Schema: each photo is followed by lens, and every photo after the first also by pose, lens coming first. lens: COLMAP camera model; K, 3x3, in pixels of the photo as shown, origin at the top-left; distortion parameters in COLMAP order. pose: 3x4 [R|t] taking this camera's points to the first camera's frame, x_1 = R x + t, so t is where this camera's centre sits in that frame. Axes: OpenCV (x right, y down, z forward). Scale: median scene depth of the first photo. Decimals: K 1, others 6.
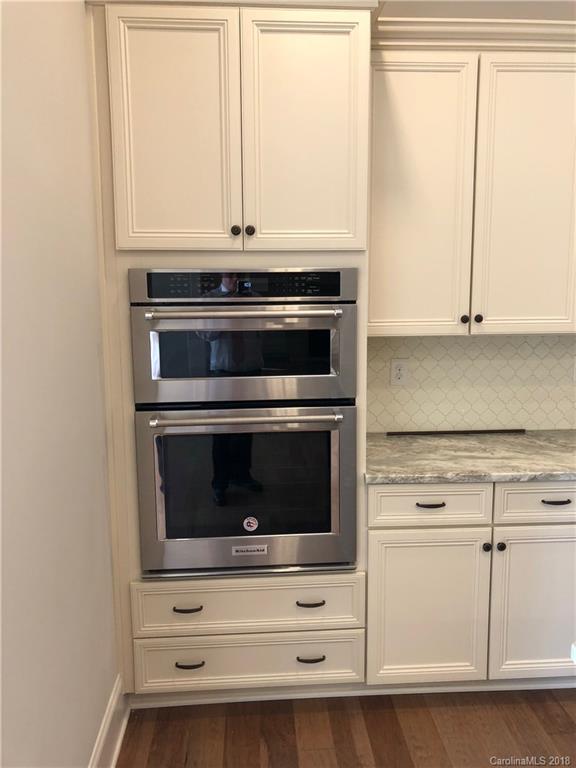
lens RADIAL K [[635.0, 0, 288.0], [0, 635.0, 384.0], [0, 0, 1]] dist [0.047809, -0.068583]
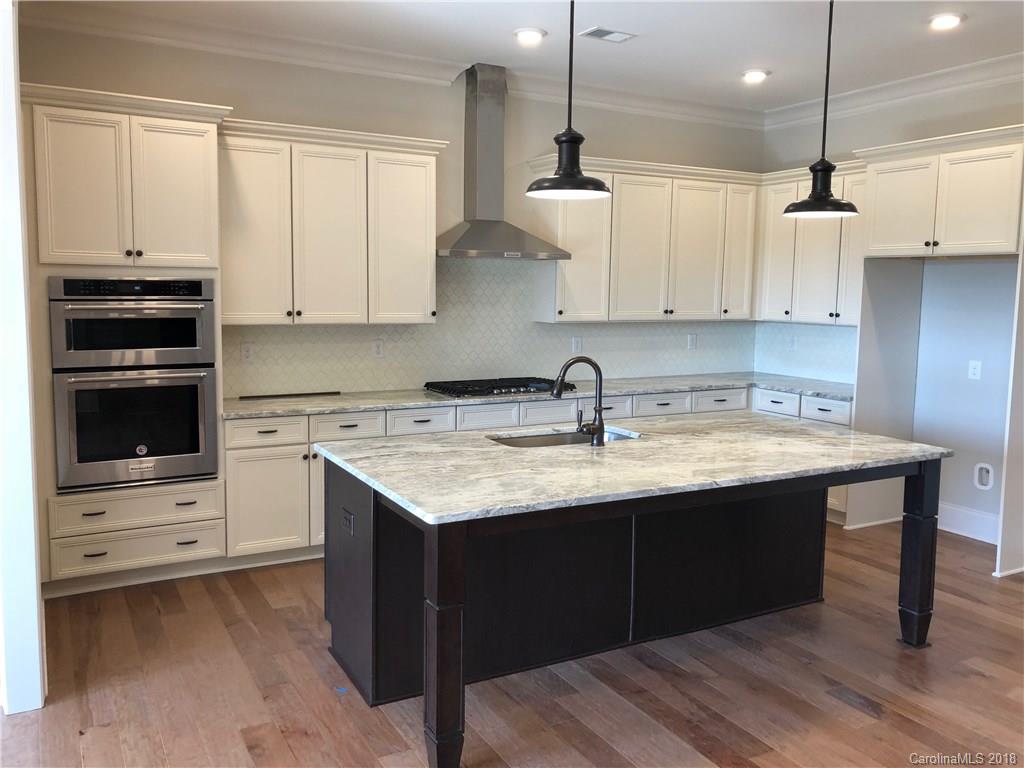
lens RADIAL K [[846.7, 0, 516.8], [0, 846.7, 376.7], [0, 0, 1]] dist [0.047809, -0.068583]
pose [[0.897187, -0.022887, 0.441058, -0.141583], [0.039508, 0.998812, -0.028535, 0.138126], [-0.439881, 0.043027, 0.897025, -1.128001]]
